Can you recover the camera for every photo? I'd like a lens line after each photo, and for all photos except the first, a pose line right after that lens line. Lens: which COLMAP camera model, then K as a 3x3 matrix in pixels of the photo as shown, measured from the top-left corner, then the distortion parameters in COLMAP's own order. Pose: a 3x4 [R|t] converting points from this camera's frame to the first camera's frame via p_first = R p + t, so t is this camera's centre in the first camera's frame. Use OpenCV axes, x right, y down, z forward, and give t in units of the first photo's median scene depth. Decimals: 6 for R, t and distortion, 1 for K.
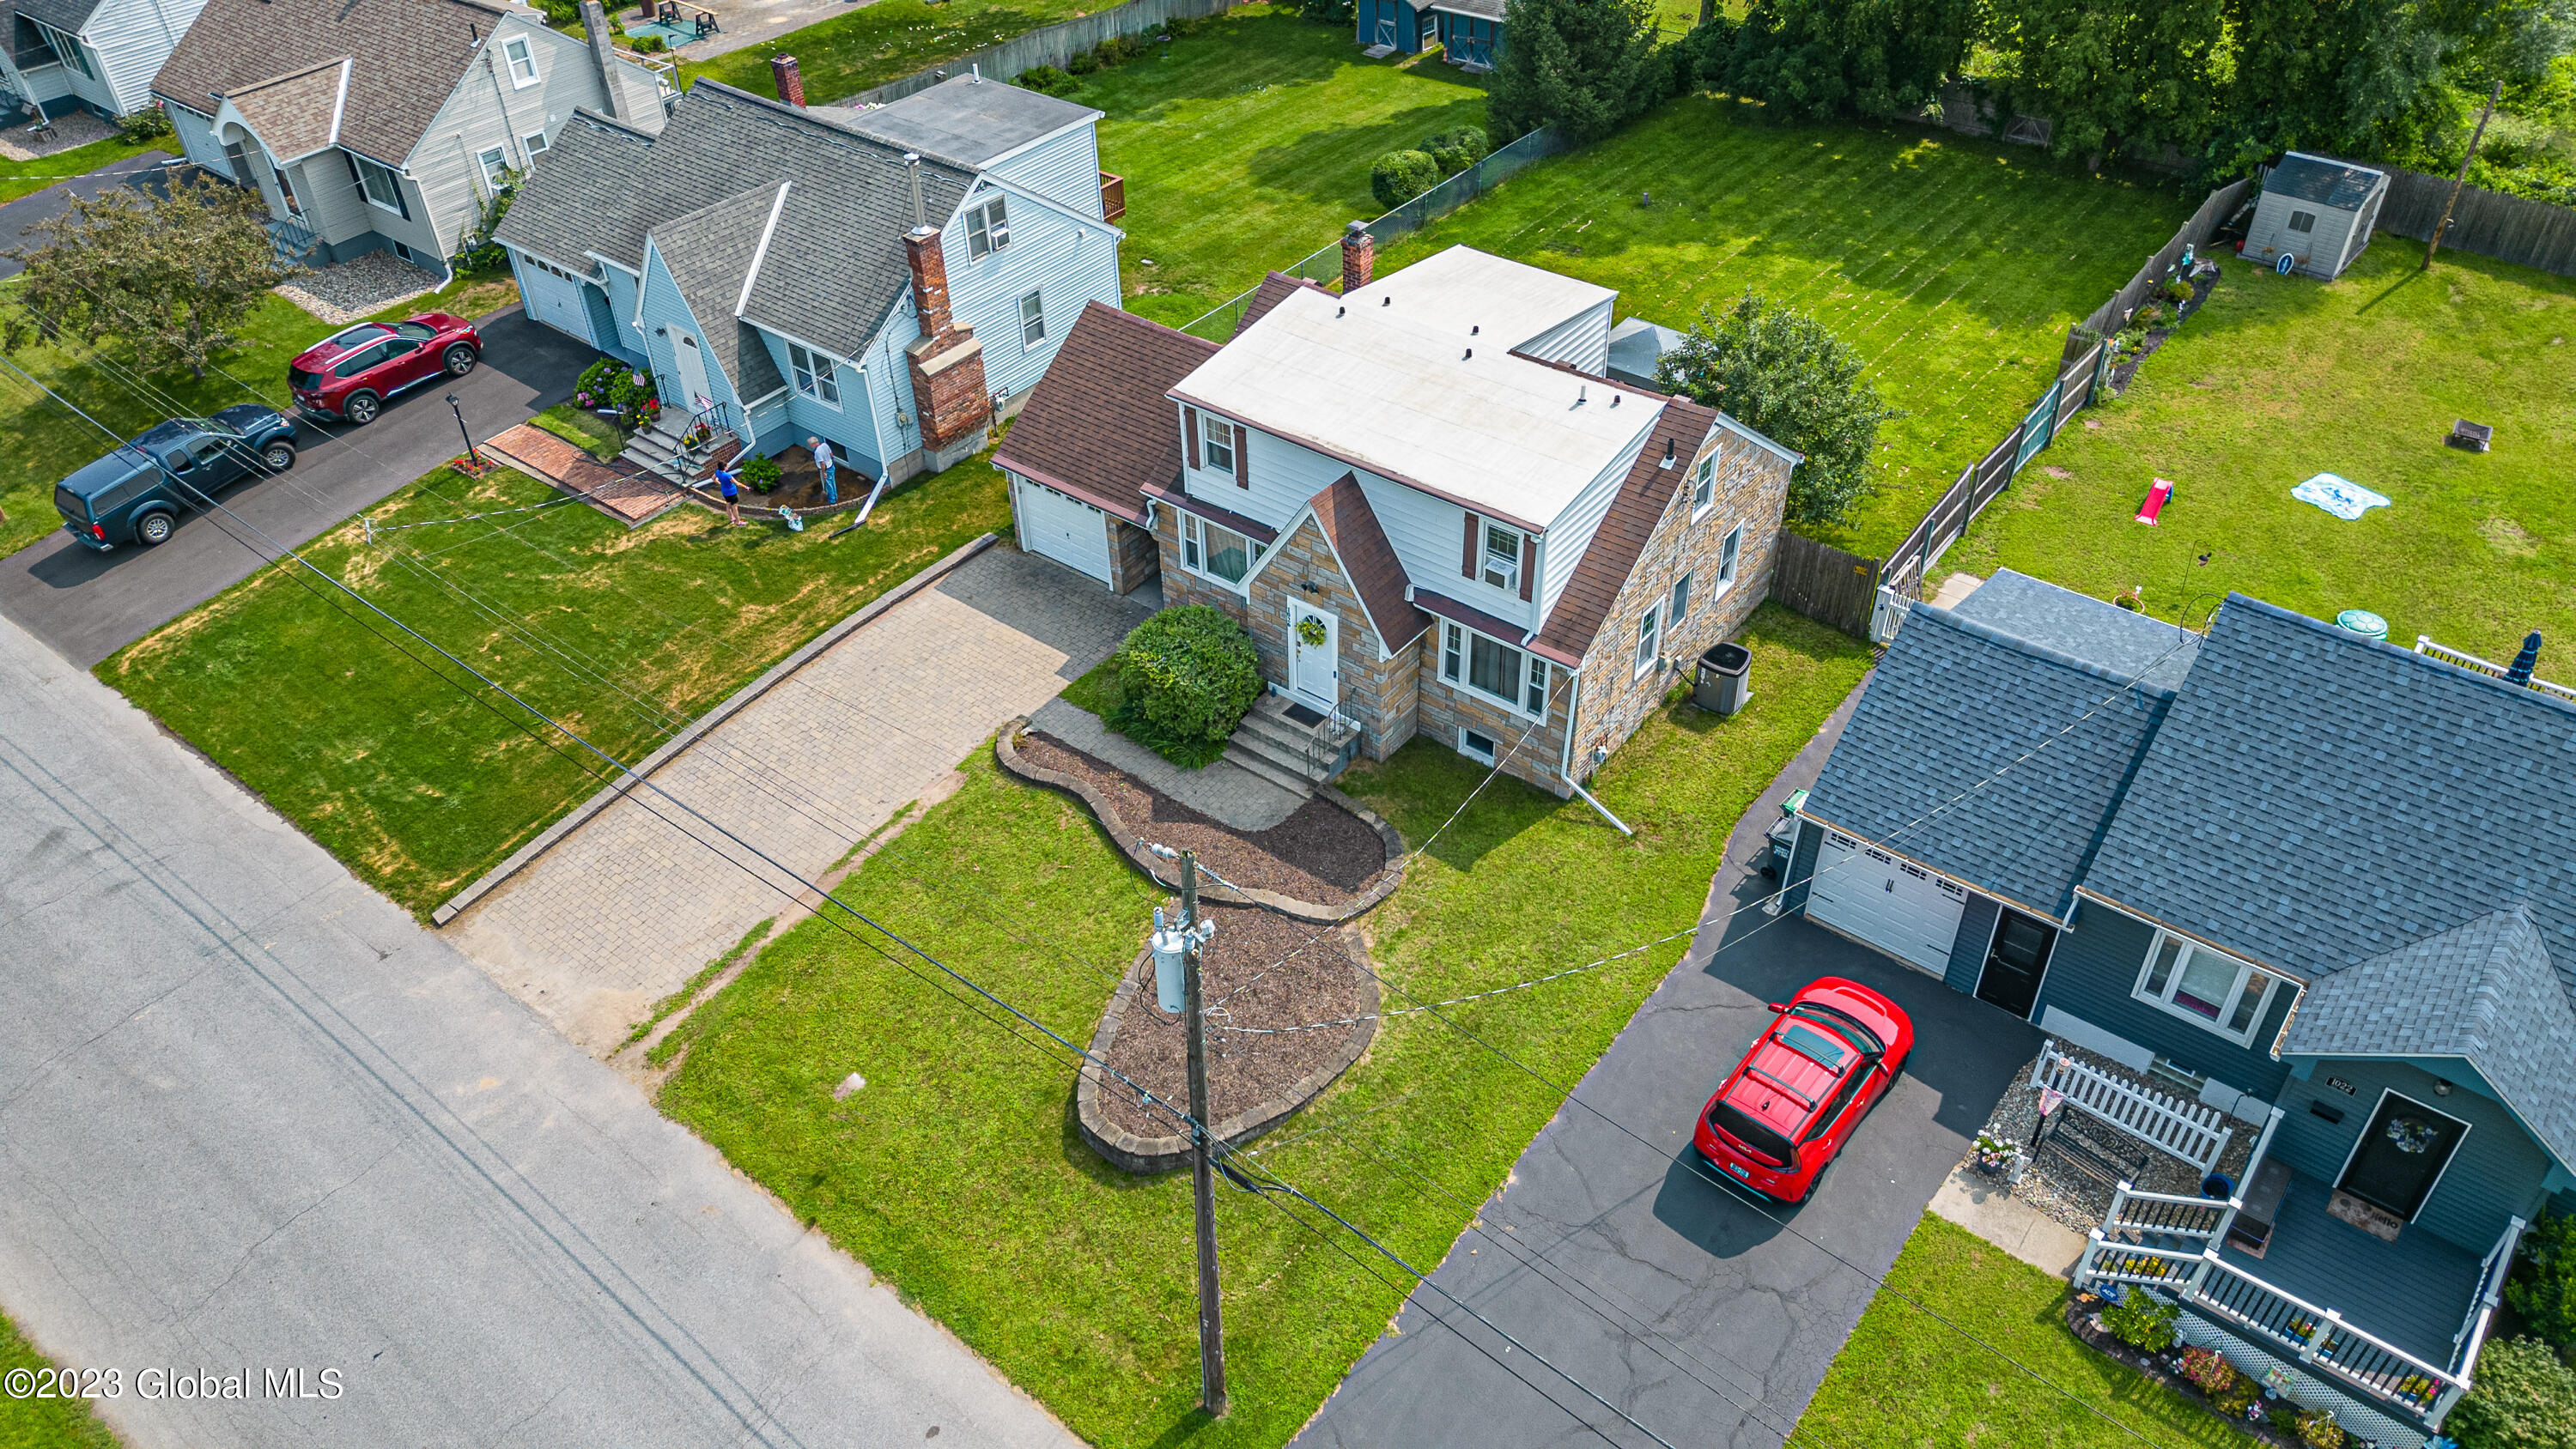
lens RADIAL K [[1803.5, 0, 1285.0], [0, 1803.5, 726.9], [0, 0, 1]] dist [0.069912, -0.075957]
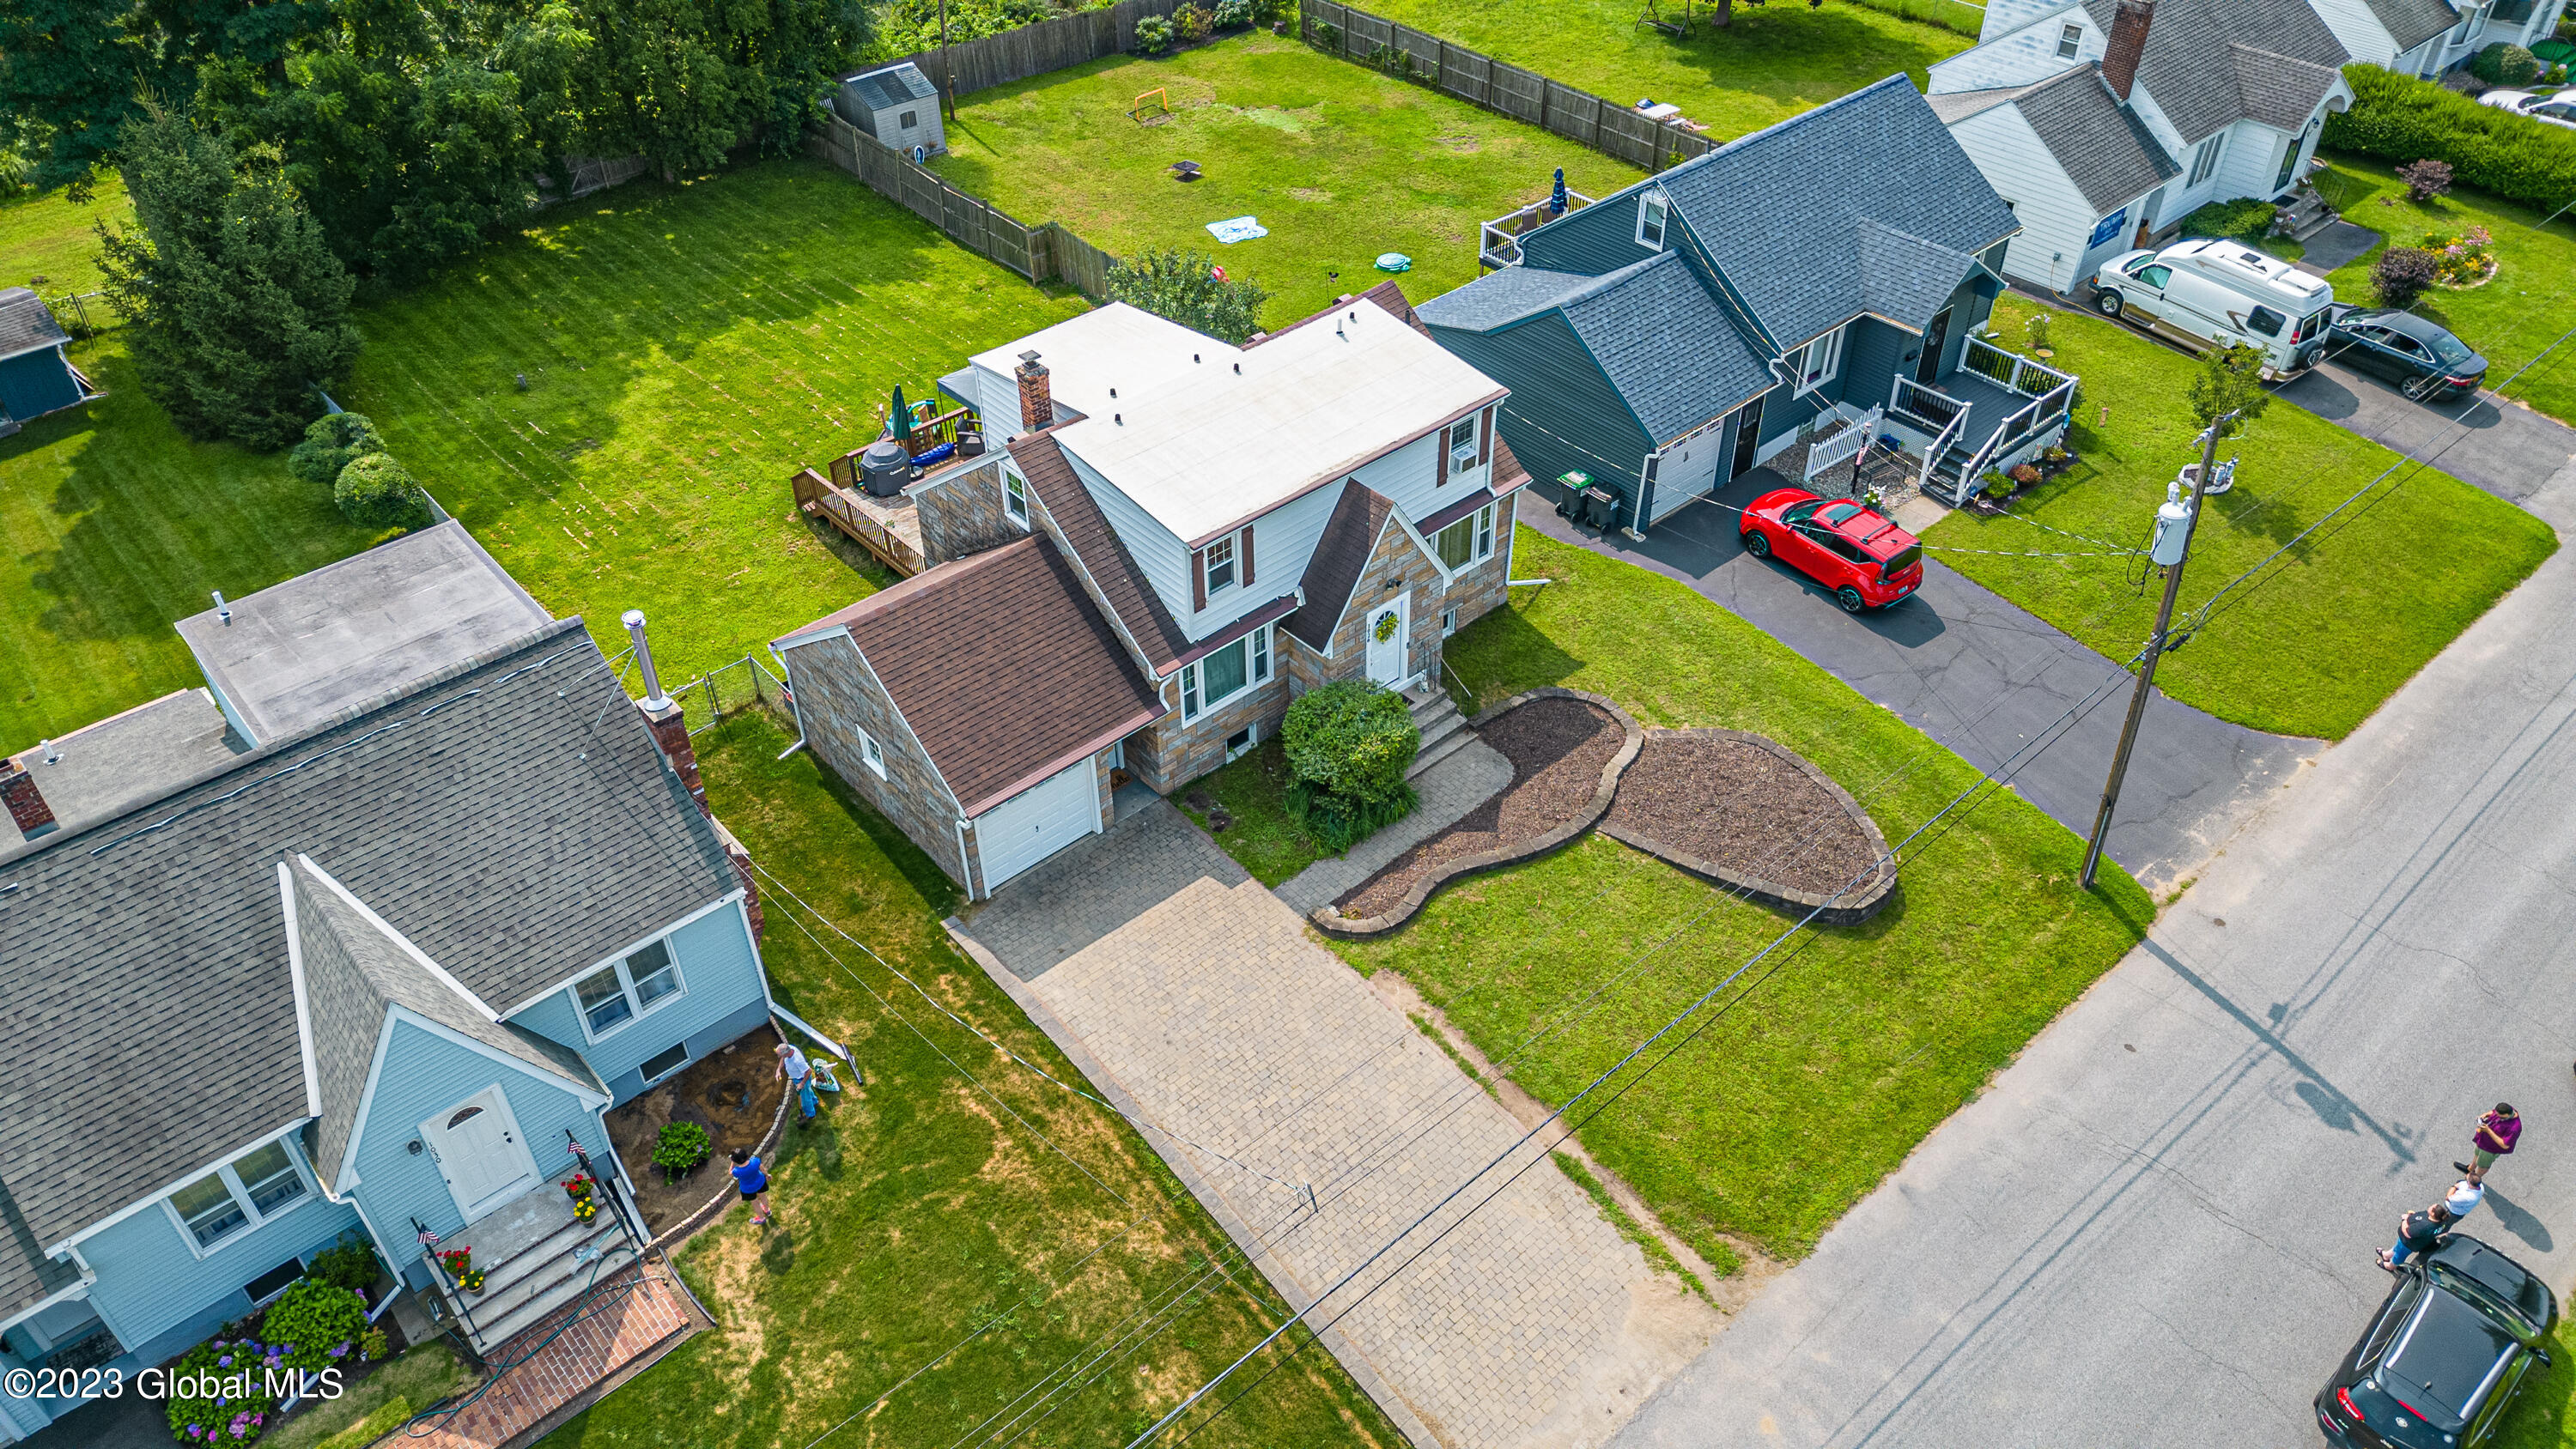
lens RADIAL K [[1803.5, 0, 1285.0], [0, 1803.5, 726.9], [0, 0, 1]] dist [0.069912, -0.075957]
pose [[0.183618, -0.612390, 0.768936, -0.680965], [0.628064, 0.674836, 0.387470, -0.371033], [-0.756188, 0.411794, 0.508532, 0.425172]]
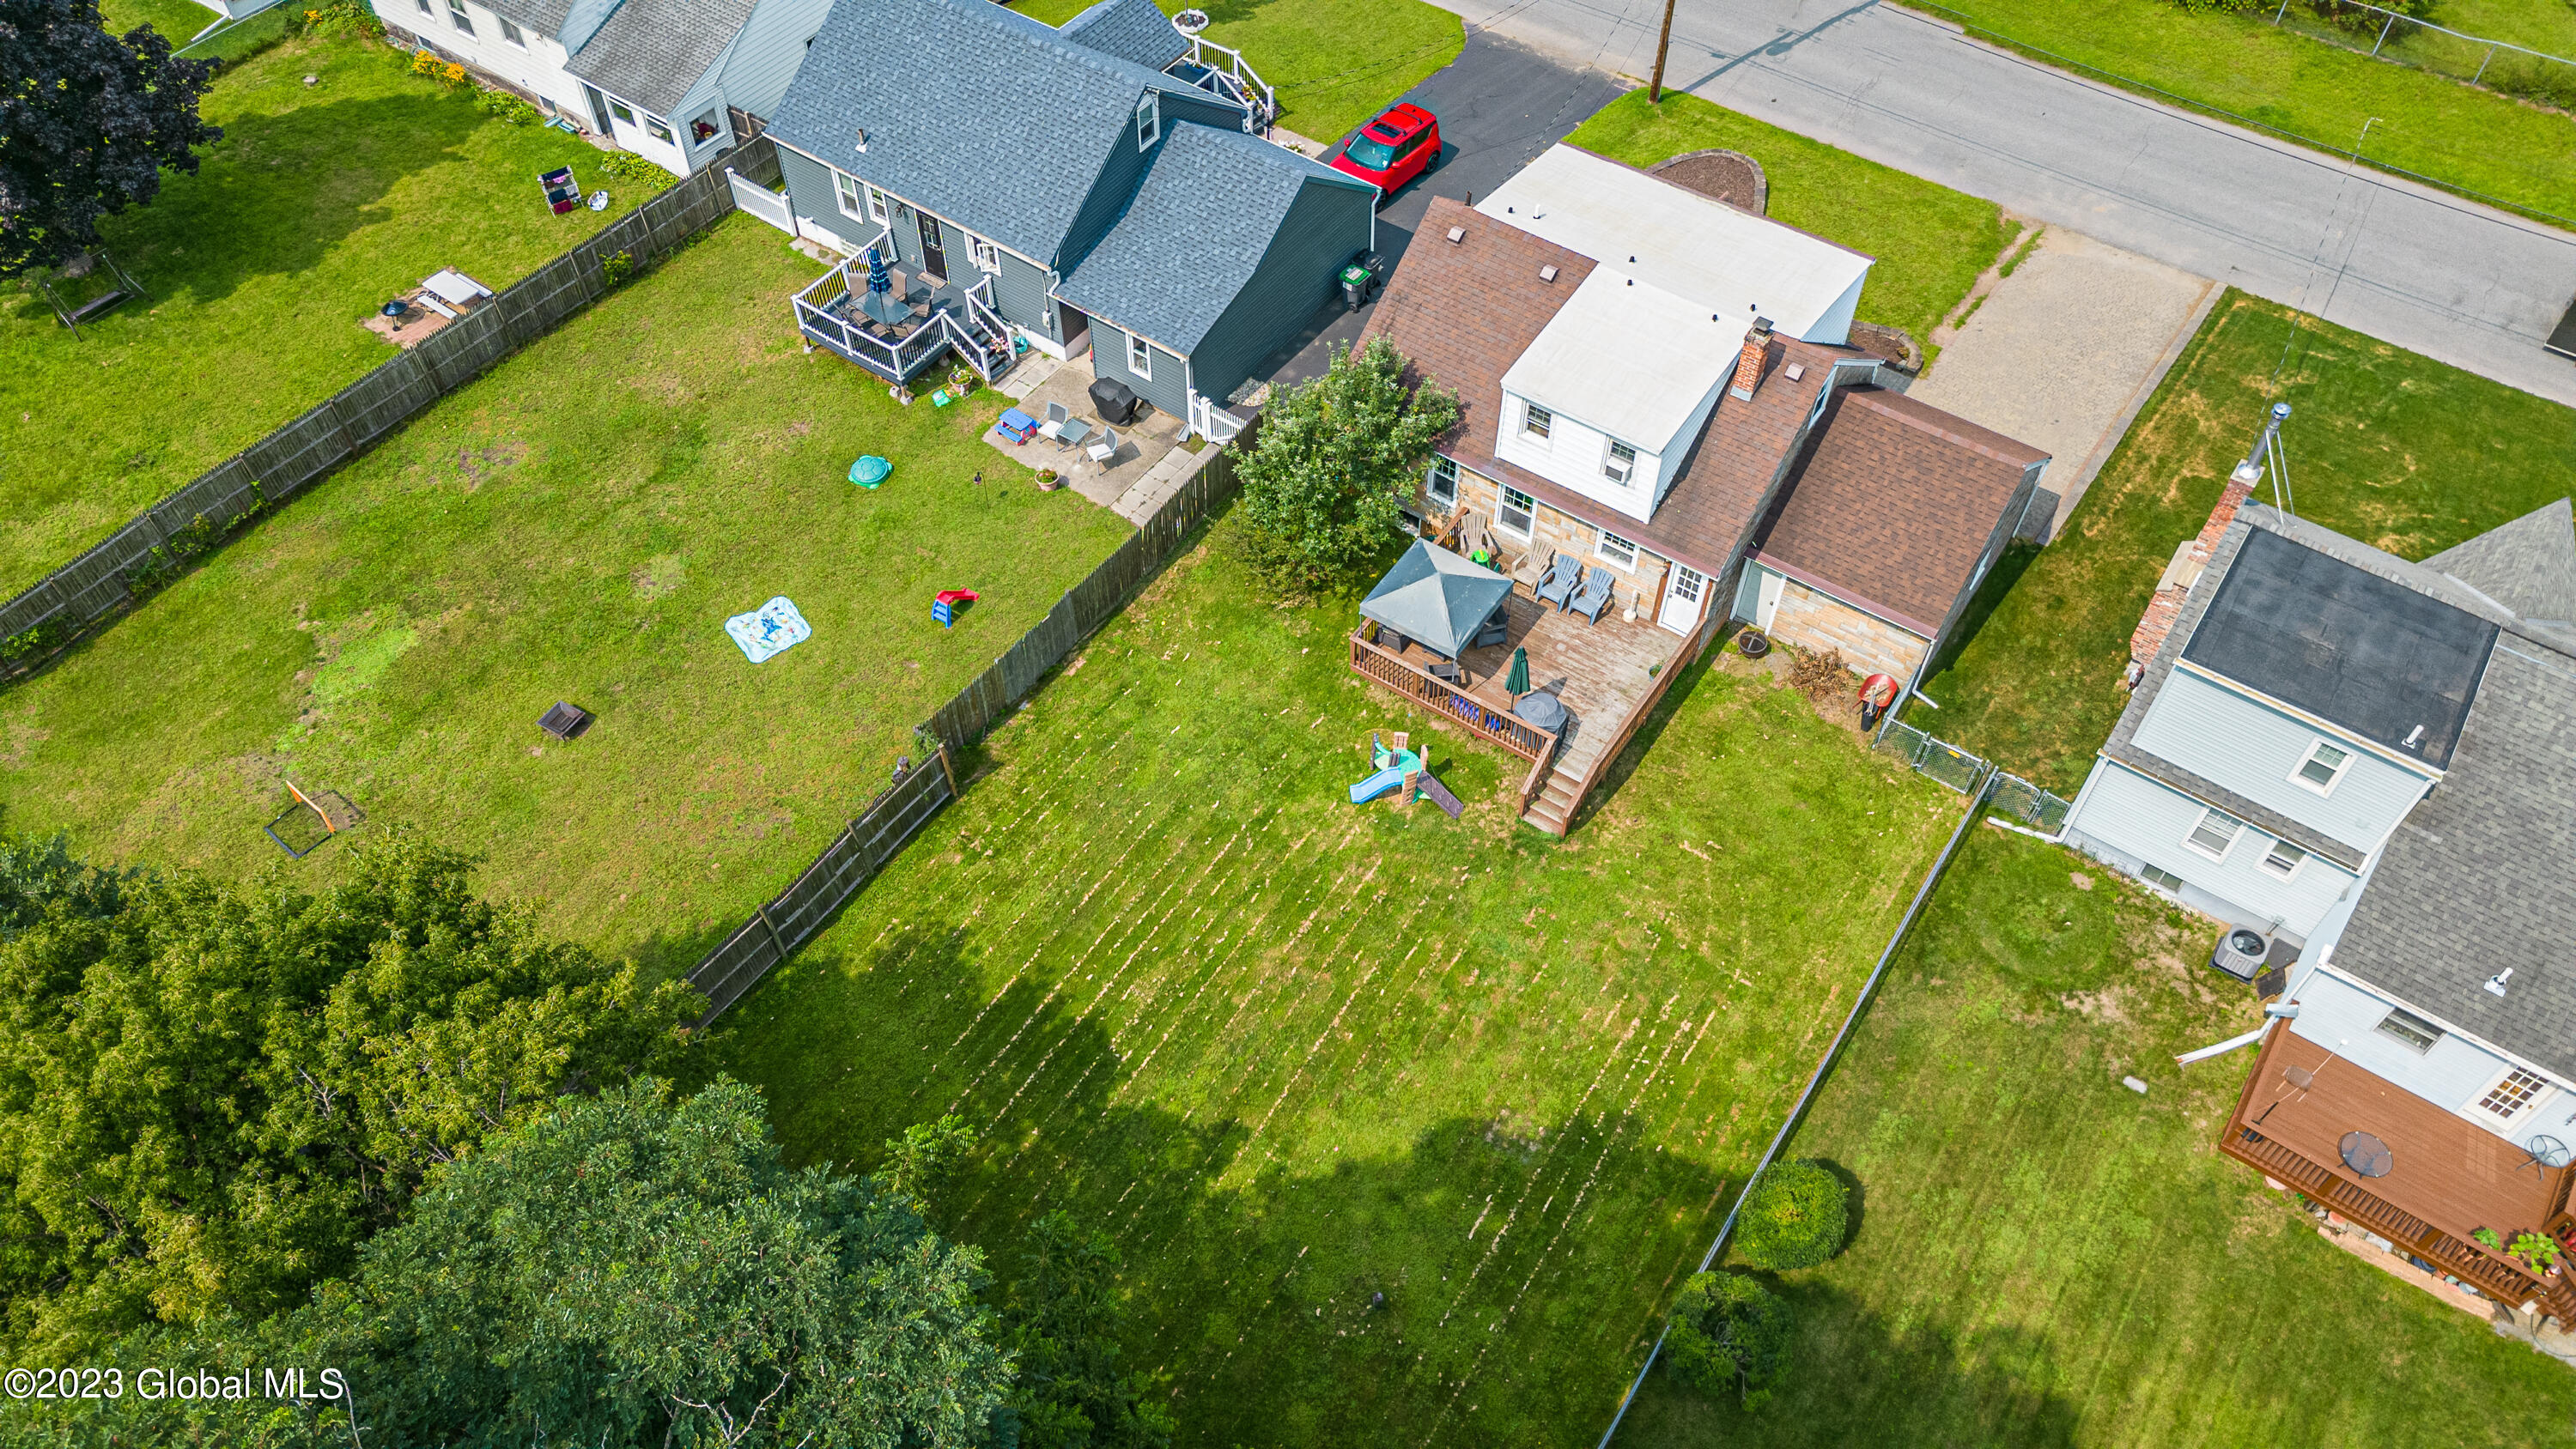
lens RADIAL K [[1803.3, 0, 1296.0], [0, 1803.3, 719.4], [0, 0, 1]] dist [0.066134, -0.074263]
pose [[-0.998479, 0.053684, -0.012544, 0.286552], [-0.012666, -0.001945, 0.999918, -1.136557], [0.053655, 0.998556, 0.002622, 1.043508]]
